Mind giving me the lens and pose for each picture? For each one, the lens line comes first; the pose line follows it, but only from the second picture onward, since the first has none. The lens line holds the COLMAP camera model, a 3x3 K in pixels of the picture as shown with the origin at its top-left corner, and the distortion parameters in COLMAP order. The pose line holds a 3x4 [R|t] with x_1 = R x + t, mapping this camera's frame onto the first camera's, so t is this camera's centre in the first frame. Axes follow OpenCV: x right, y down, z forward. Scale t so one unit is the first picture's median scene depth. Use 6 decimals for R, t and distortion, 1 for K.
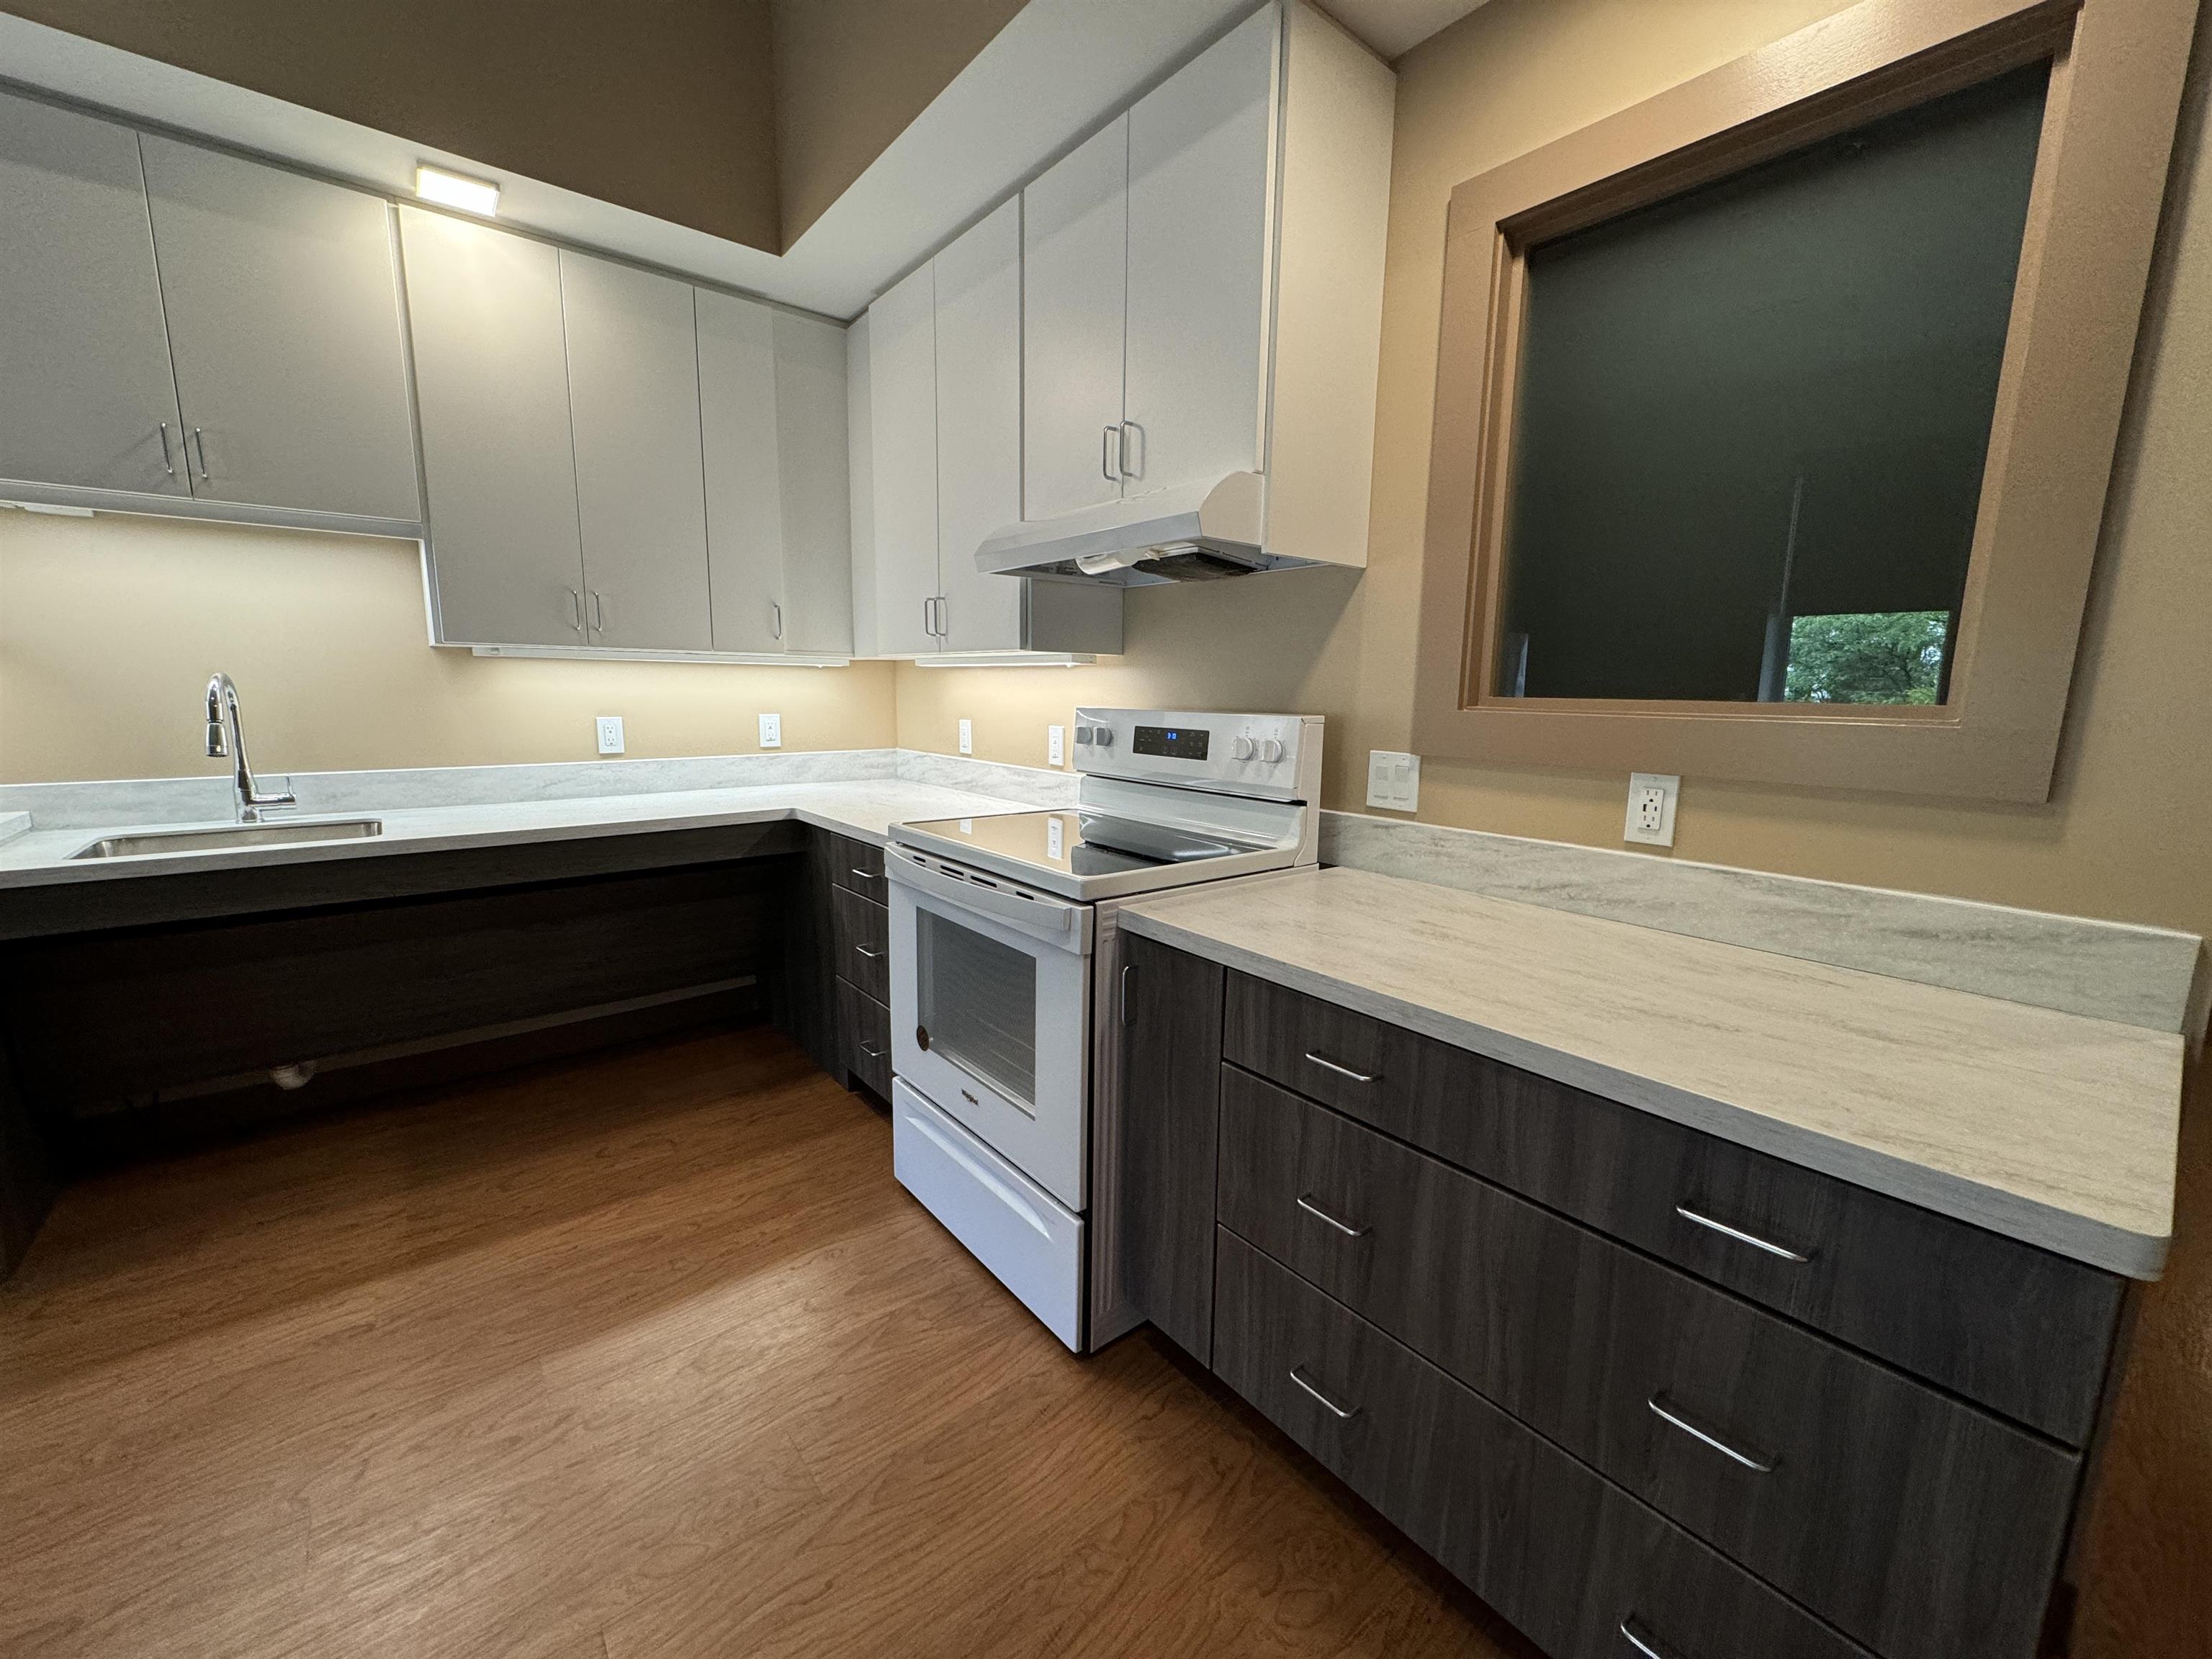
lens RADIAL K [[876.9, 0, 1107.1], [0, 876.9, 829.6], [0, 0, 1]] dist [-0.004554, 0.000235]
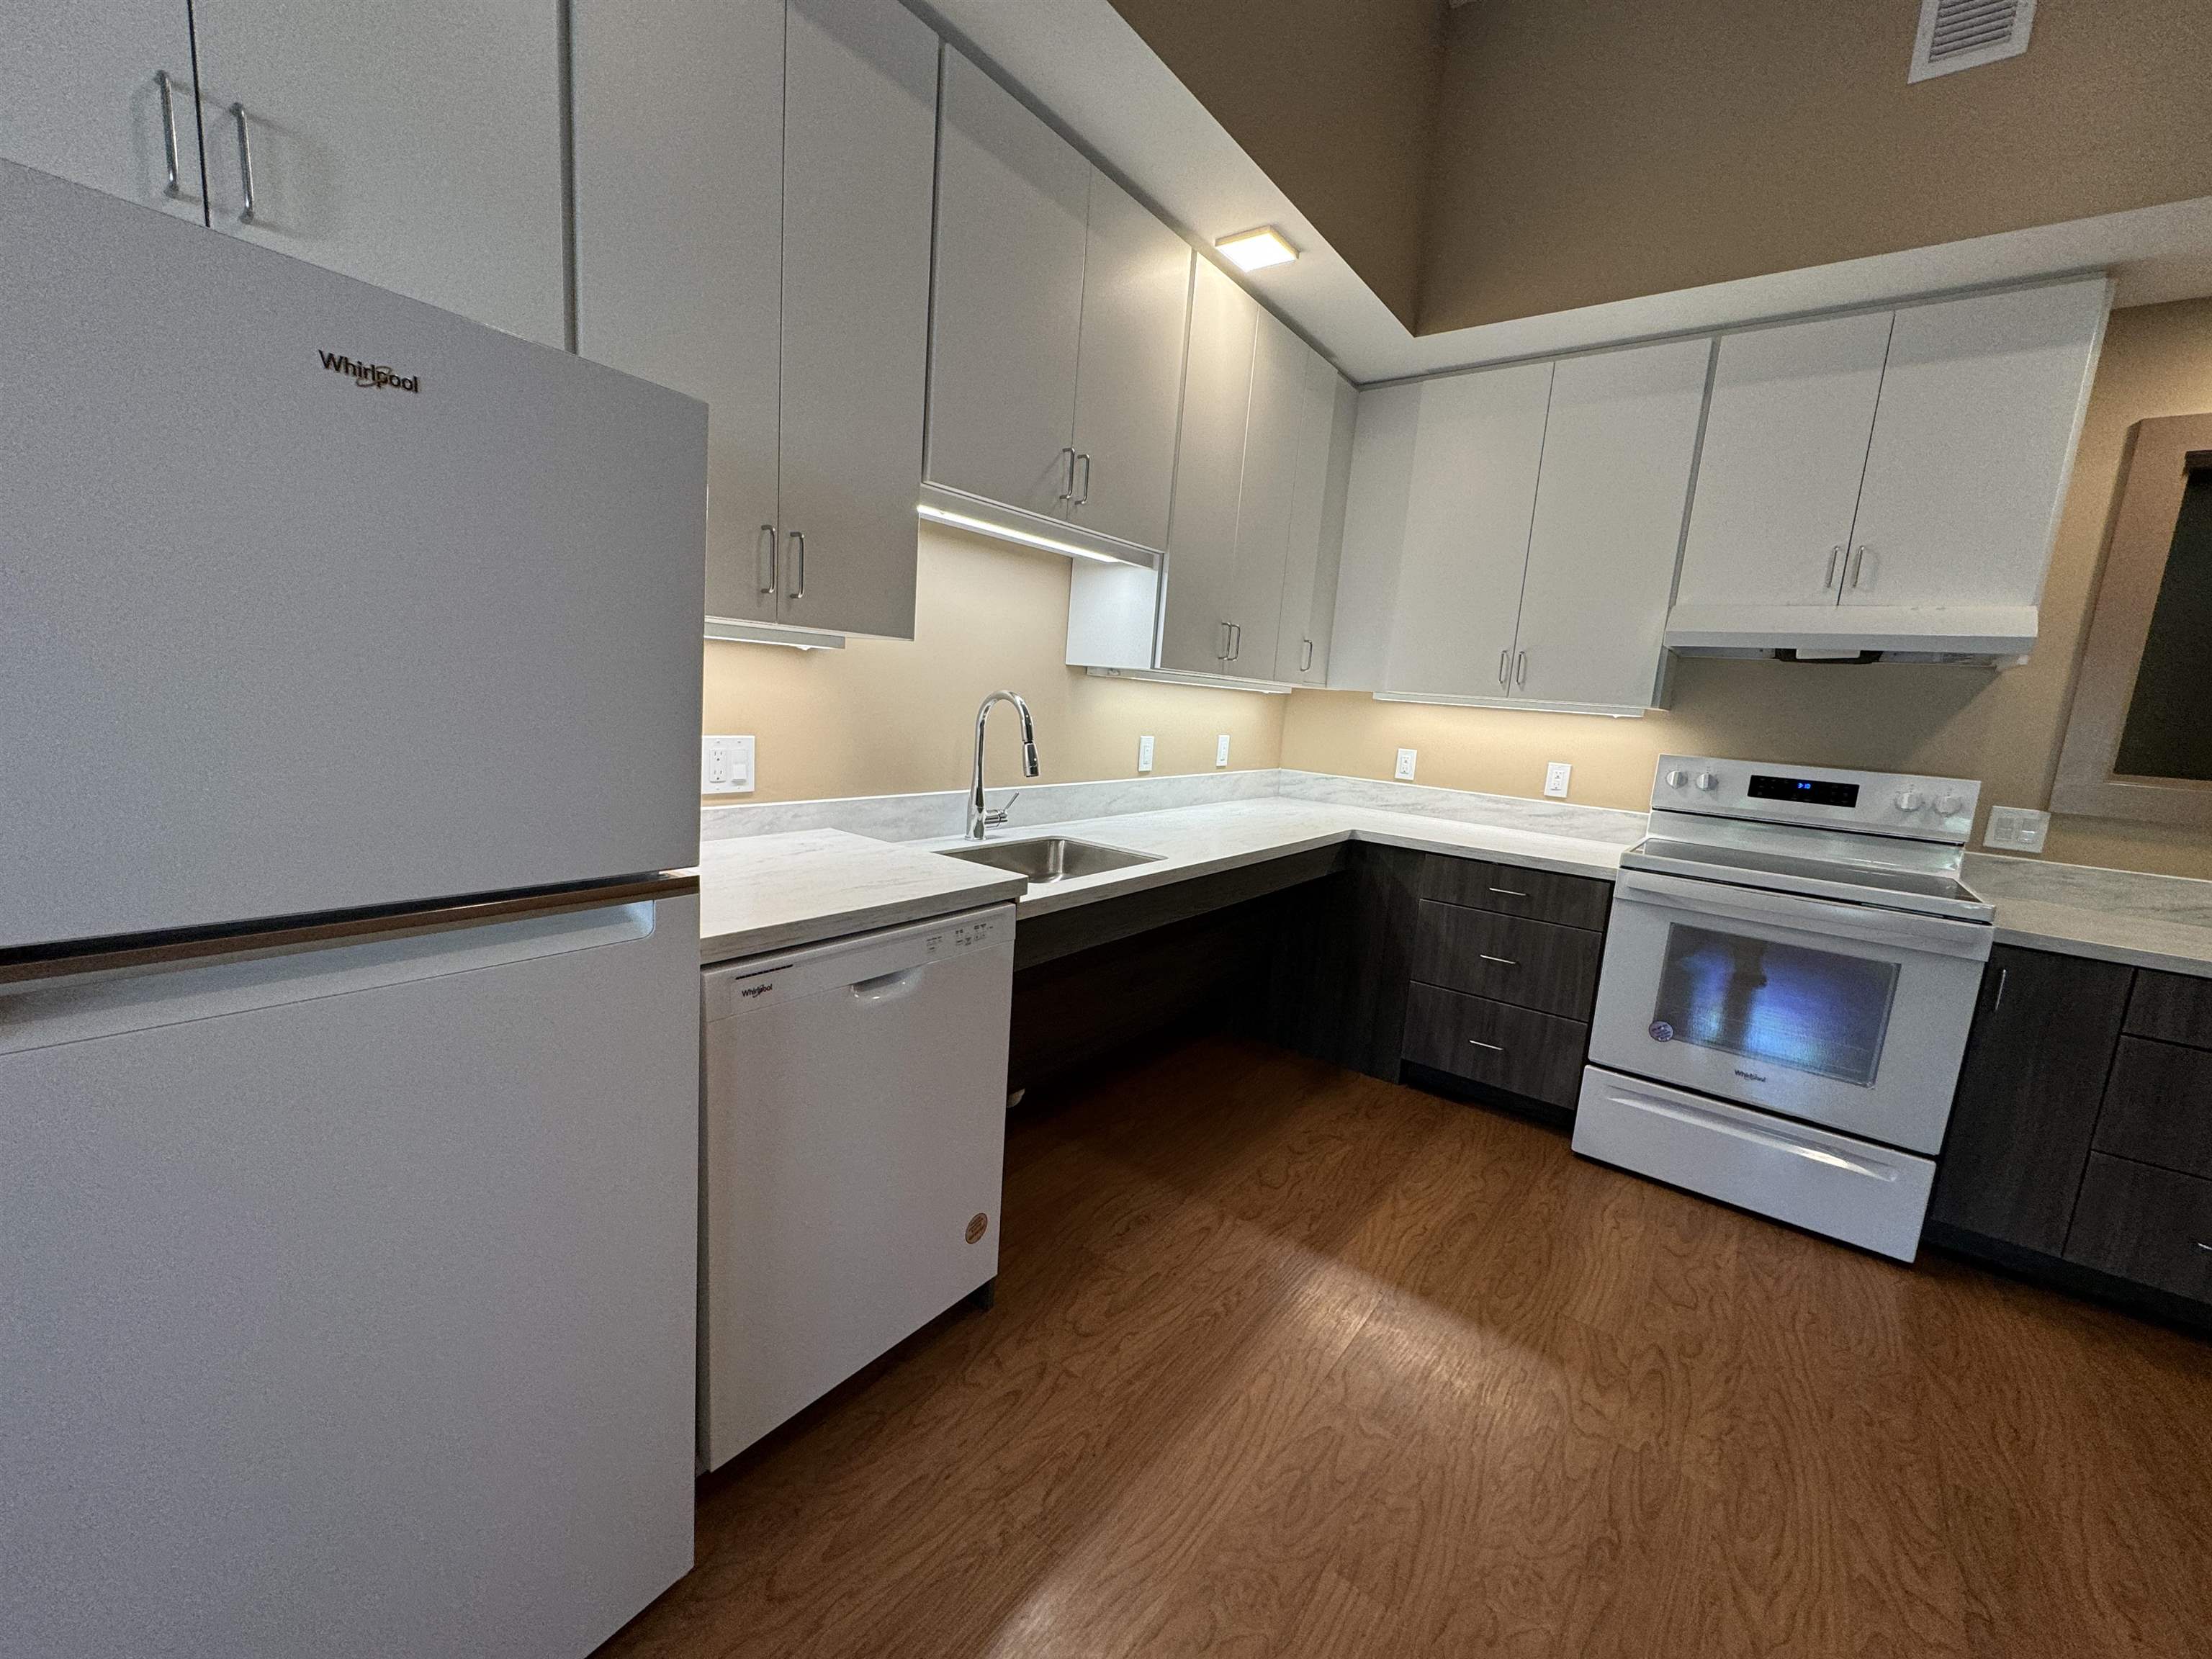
lens RADIAL K [[876.9, 0, 1105.6], [0, 876.9, 829.9], [0, 0, 1]] dist [-0.004554, 0.000235]
pose [[0.973168, 0.017838, 0.229404, -1.159429], [-0.018958, 0.999817, 0.002678, -0.026846], [-0.229315, -0.006955, 0.973328, 0.003560]]
